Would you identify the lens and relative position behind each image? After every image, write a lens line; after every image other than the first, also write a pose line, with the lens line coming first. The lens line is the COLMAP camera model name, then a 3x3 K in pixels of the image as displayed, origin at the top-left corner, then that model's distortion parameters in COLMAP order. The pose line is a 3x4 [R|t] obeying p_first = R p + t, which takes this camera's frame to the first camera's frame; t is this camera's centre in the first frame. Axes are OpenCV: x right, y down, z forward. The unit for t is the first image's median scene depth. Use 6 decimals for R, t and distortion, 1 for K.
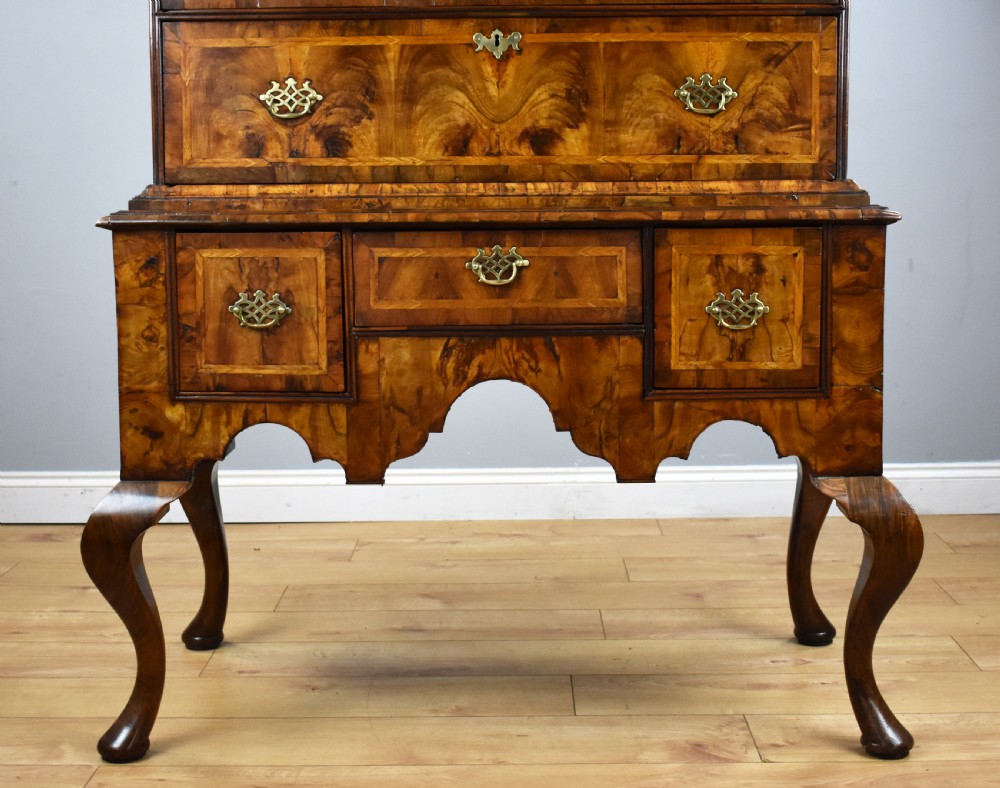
lens RADIAL K [[1671.3, 0, 513.9], [0, 1671.3, 338.6], [0, 0, 1]] dist [0.011554, 0.000000]
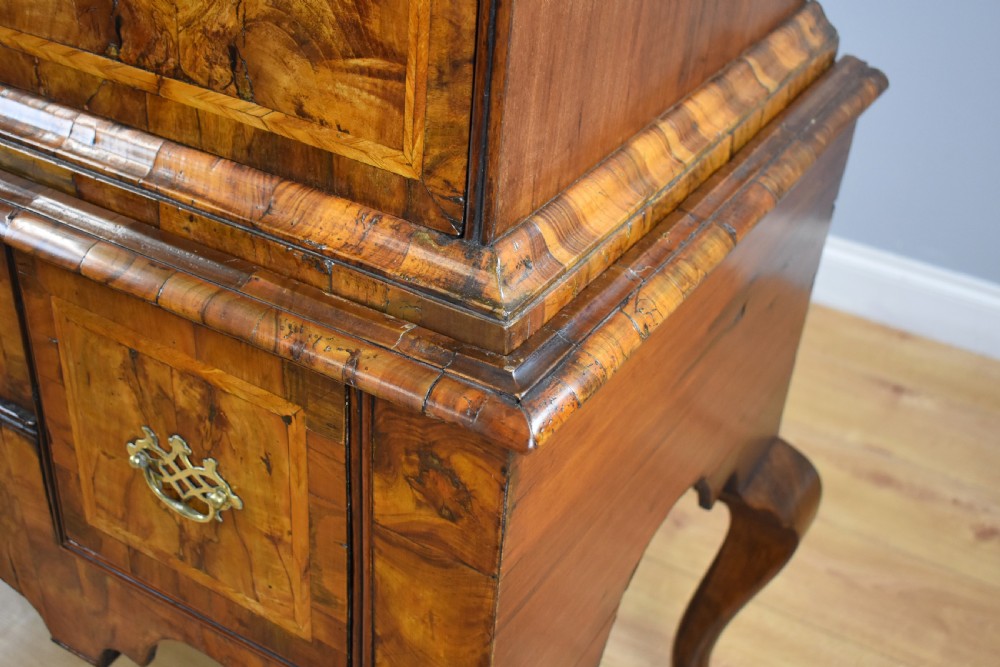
lens RADIAL K [[1242.7, 0, 477.6], [0, 1242.7, 325.2], [0, 0, 1]] dist [-0.031614, 0.000000]
pose [[0.850545, 0.323421, -0.414694, 0.307343], [-0.106835, 0.878357, 0.465913, -0.198759], [0.514936, -0.351976, 0.781635, 0.798541]]
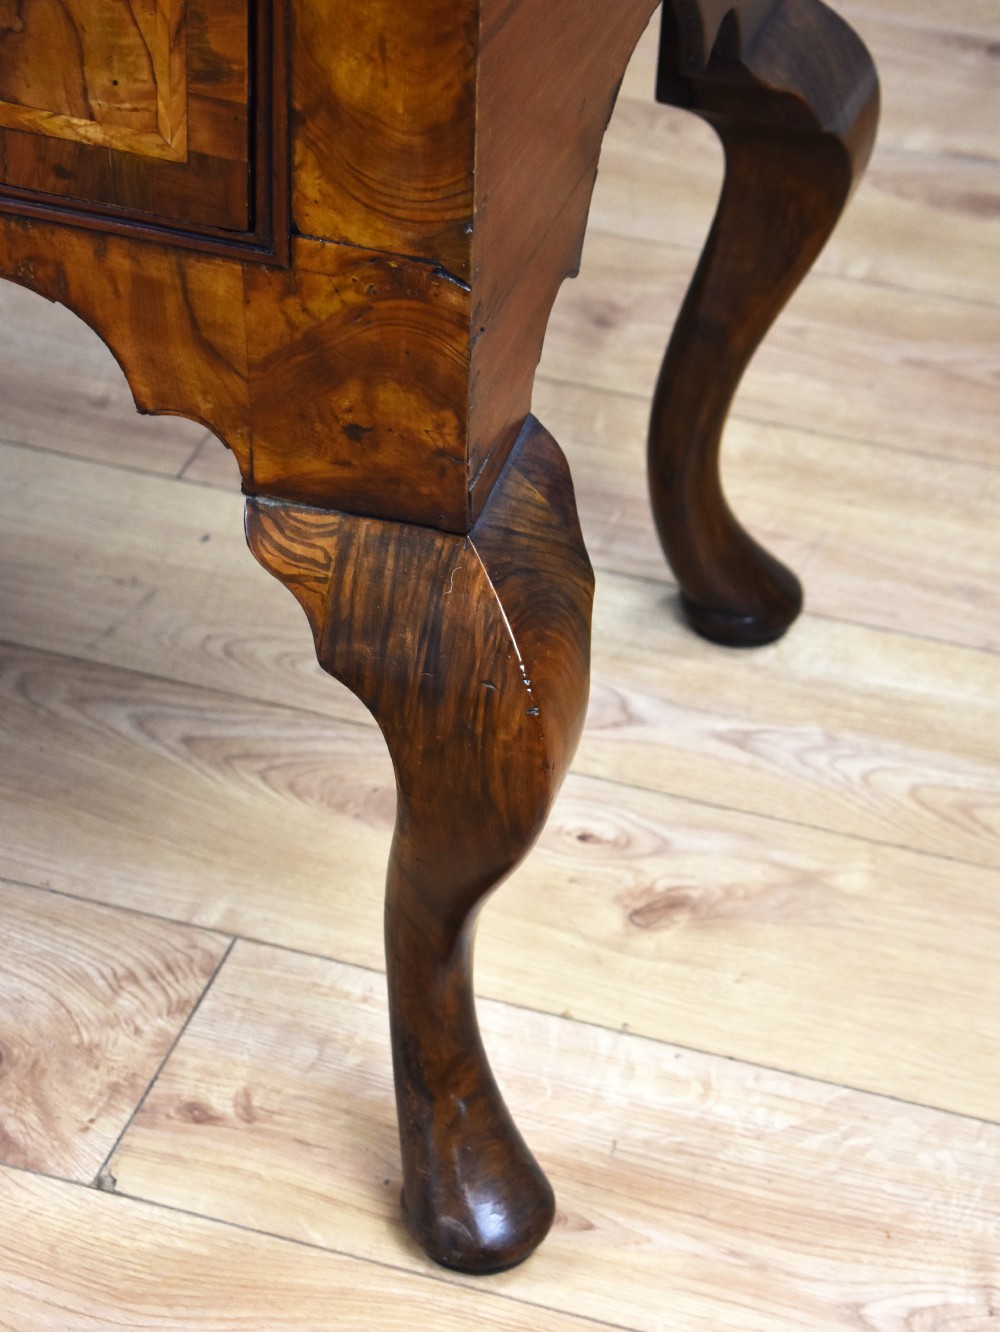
lens RADIAL K [[3584.0, 0, 501.7], [0, 3584.0, 671.0], [0, 0, 1]] dist [0.162742, 0.000000]
pose [[0.948106, 0.219895, -0.229654, 0.375805], [-0.074431, 0.855713, 0.512069, -0.220027], [0.309119, -0.468403, 0.827674, 0.471389]]
